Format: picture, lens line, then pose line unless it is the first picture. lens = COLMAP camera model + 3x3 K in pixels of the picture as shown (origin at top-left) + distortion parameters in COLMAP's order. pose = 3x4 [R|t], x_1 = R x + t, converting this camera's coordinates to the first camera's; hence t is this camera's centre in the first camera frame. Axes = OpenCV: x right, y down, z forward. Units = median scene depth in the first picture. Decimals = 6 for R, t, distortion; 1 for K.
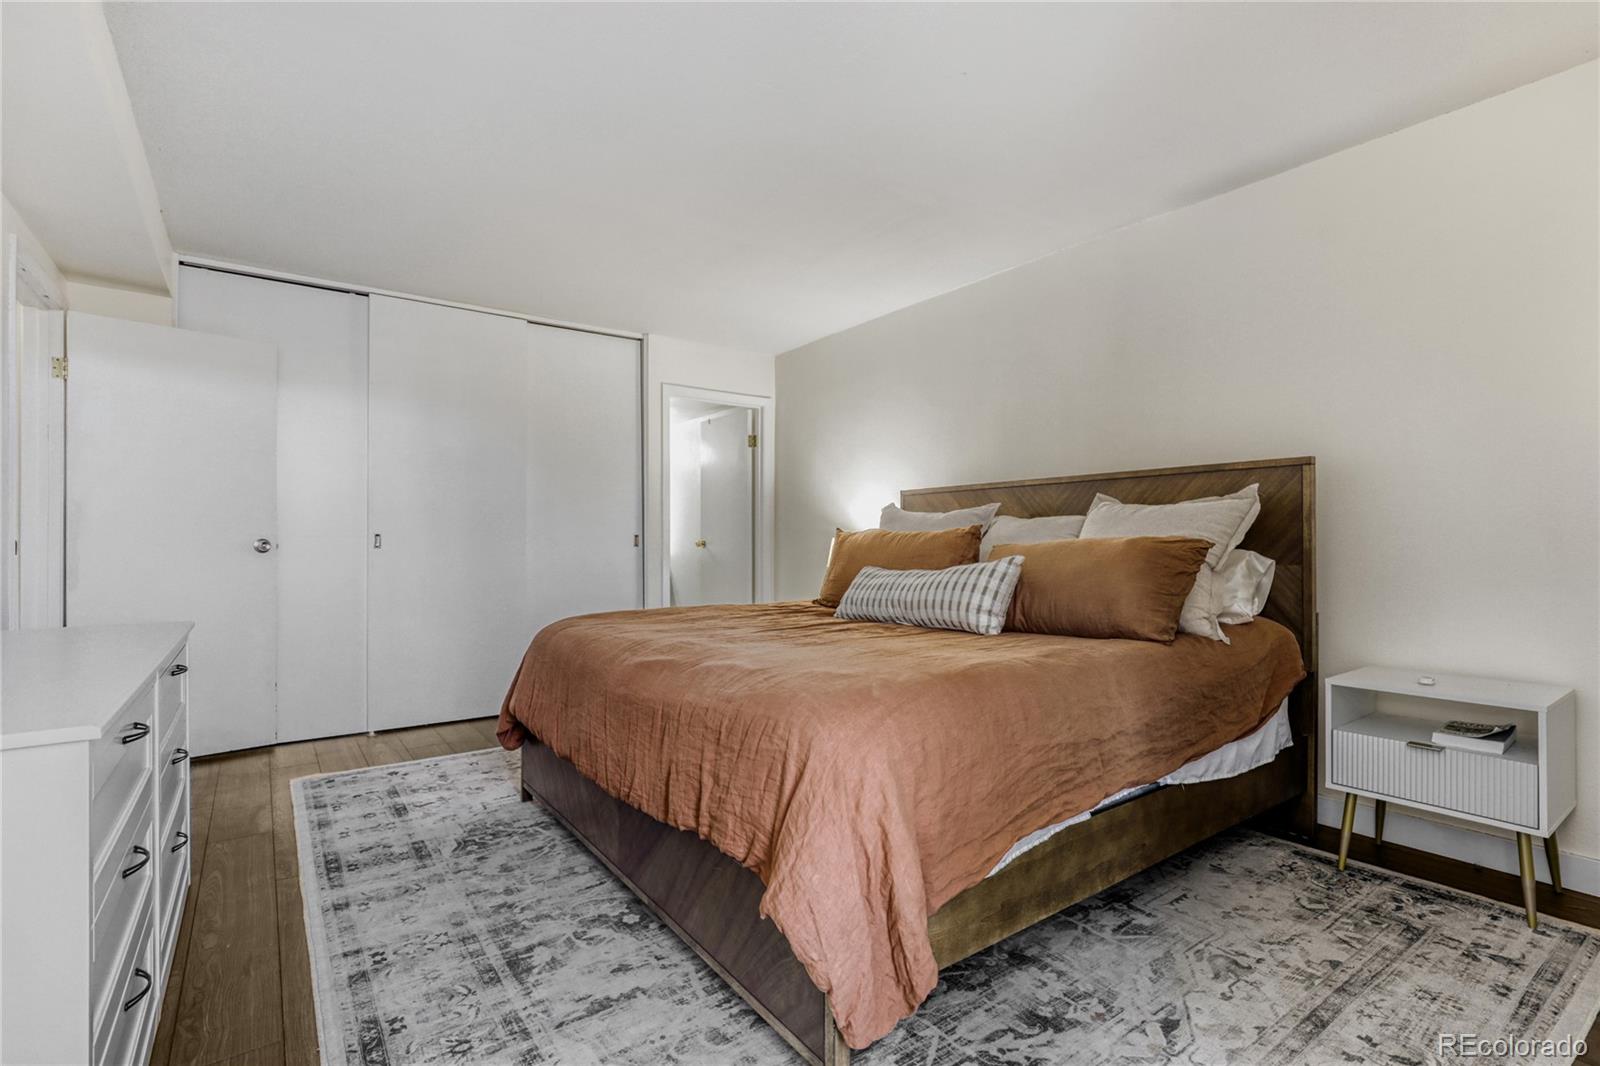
lens RADIAL K [[746.1, 0, 800.4], [0, 746.1, 533.6], [0, 0, 1]] dist [-0.028635, 0.004254]
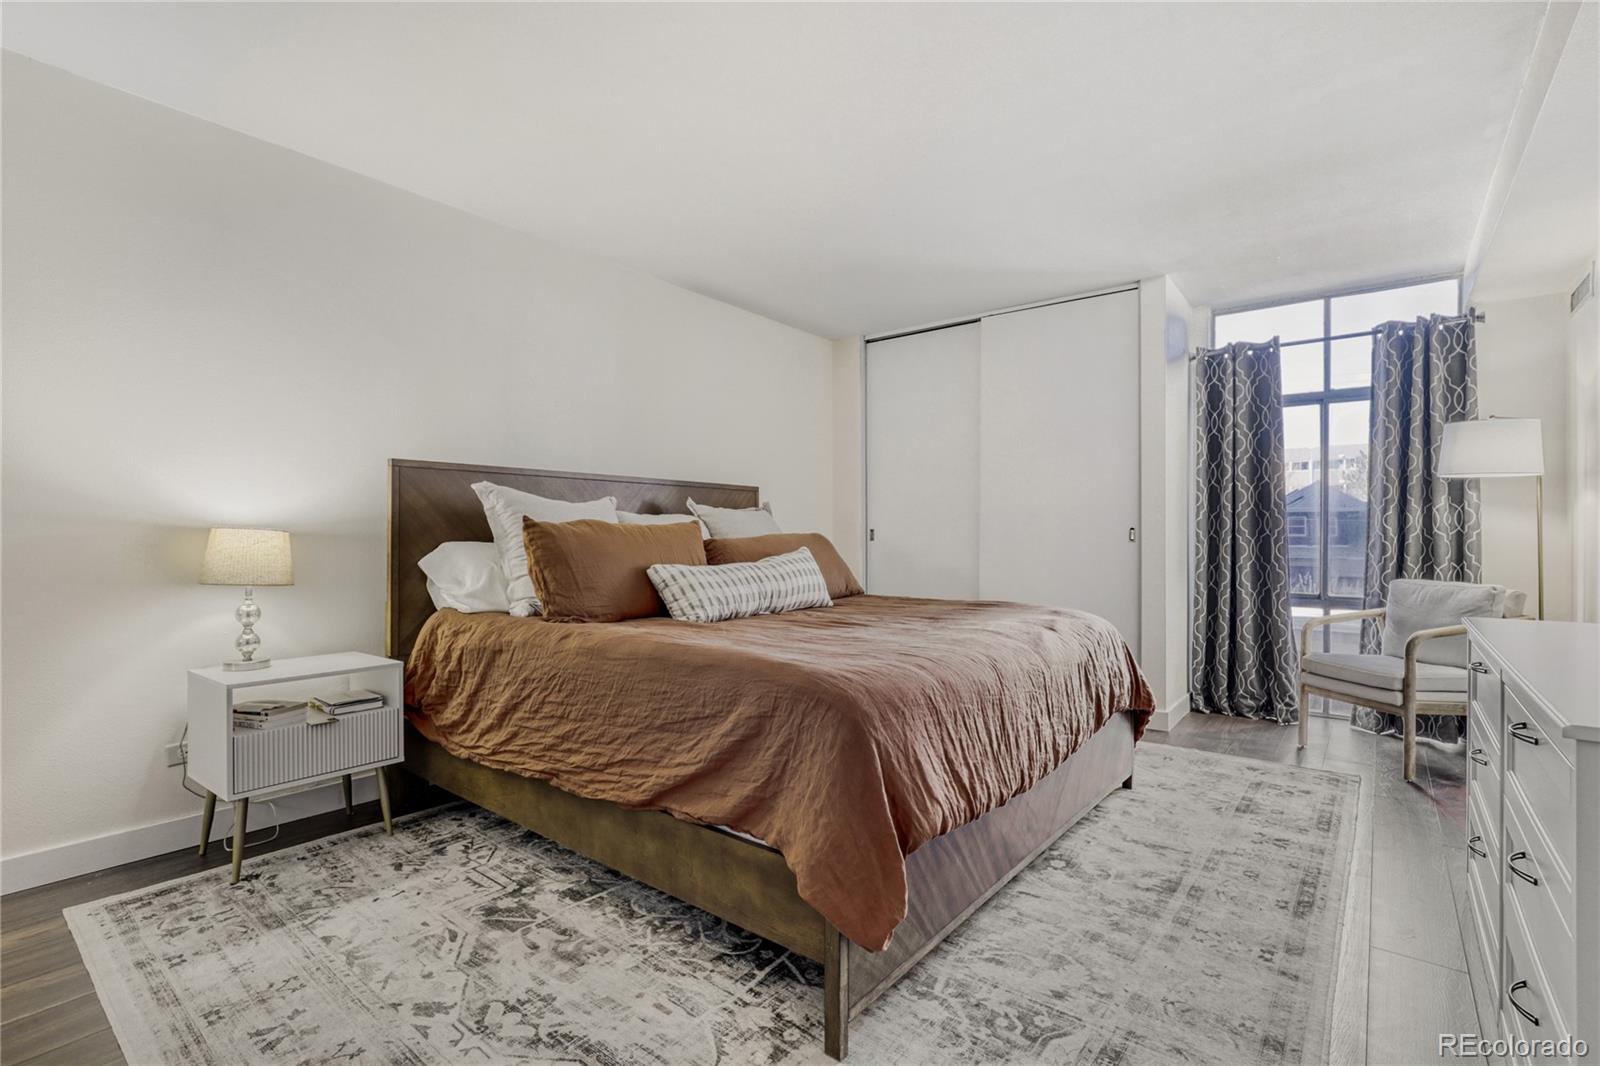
lens RADIAL K [[746.1, 0, 800.2], [0, 746.1, 537.2], [0, 0, 1]] dist [-0.028635, 0.004254]
pose [[-0.266766, -0.000732, 0.963761, -1.196041], [-0.008585, 0.999962, -0.001616, 0.019465], [-0.963723, -0.008705, -0.266763, 1.650637]]
